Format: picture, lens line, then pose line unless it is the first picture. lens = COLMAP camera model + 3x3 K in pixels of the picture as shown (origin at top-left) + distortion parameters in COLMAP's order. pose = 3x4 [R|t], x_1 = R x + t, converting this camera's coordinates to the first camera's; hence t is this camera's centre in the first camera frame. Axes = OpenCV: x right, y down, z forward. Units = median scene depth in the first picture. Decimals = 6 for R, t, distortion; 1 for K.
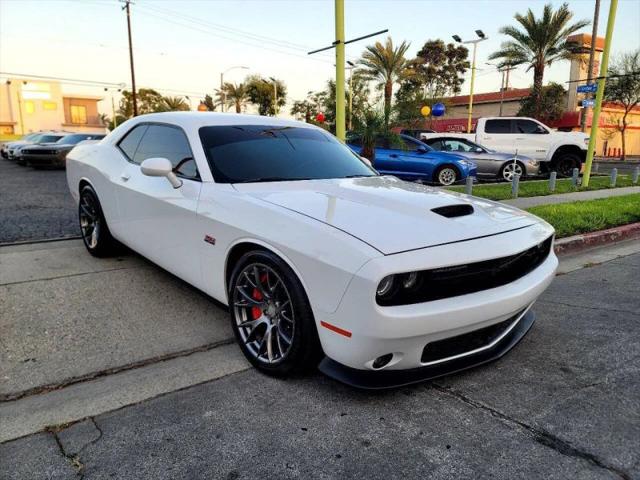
lens RADIAL K [[473.7, 0, 320.0], [0, 473.7, 240.0], [0, 0, 1]] dist [0.093534, -0.089243]
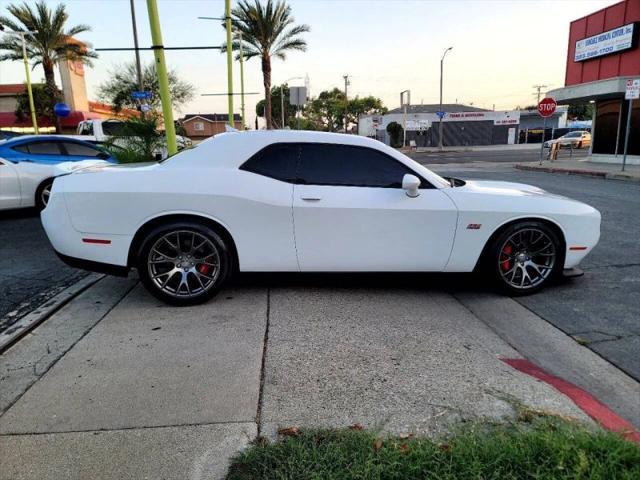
lens RADIAL K [[473.7, 0, 320.0], [0, 473.7, 240.0], [0, 0, 1]] dist [0.093534, -0.089243]
pose [[0.521749, -0.190821, 0.831484, -0.978438], [0.186496, 0.976601, 0.107099, -0.117025], [-0.832465, 0.099190, 0.545127, 0.356894]]
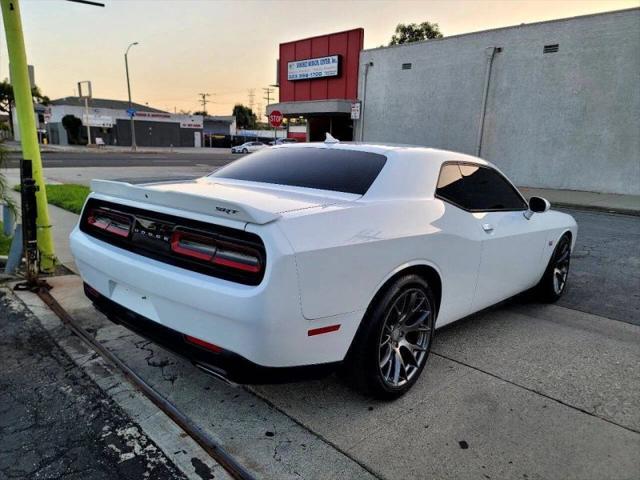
lens RADIAL K [[466.0, 0, 322.1], [0, 466.0, 239.7], [0, 0, 1]] dist [0.096291, -0.092116]
pose [[-0.136840, -0.211033, 0.967853, -0.931859], [0.159615, 0.959580, 0.231797, -0.277716], [-0.977649, 0.186203, -0.097625, 1.082595]]
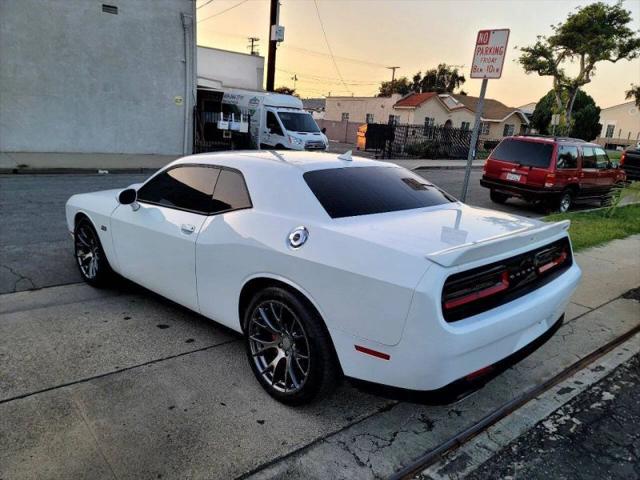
lens RADIAL K [[466.0, 0, 322.1], [0, 466.0, 239.7], [0, 0, 1]] dist [0.096291, -0.092116]
pose [[-0.994484, -0.061358, -0.085068, -0.170582], [-0.091609, 0.903088, 0.419572, -0.434101], [0.051080, 0.425050, -0.903727, 1.658101]]
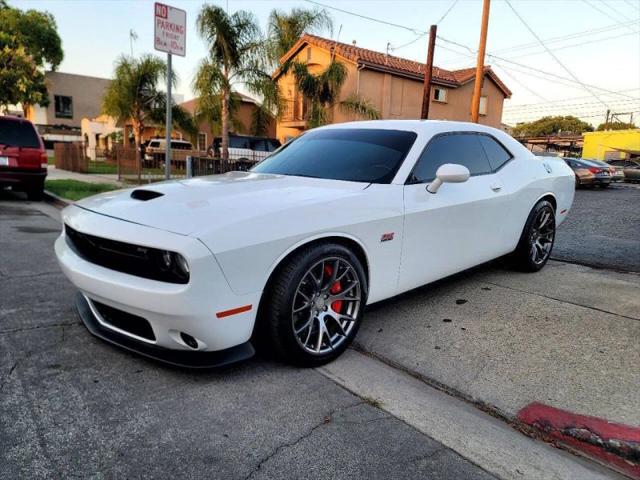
lens RADIAL K [[467.6, 0, 319.2], [0, 467.6, 242.8], [0, 0, 1]] dist [0.093757, -0.095700]
pose [[0.044354, 0.164754, -0.985337, 0.725939], [-0.230175, 0.961457, 0.150400, -0.111457], [0.972138, 0.220129, 0.080567, 0.712223]]
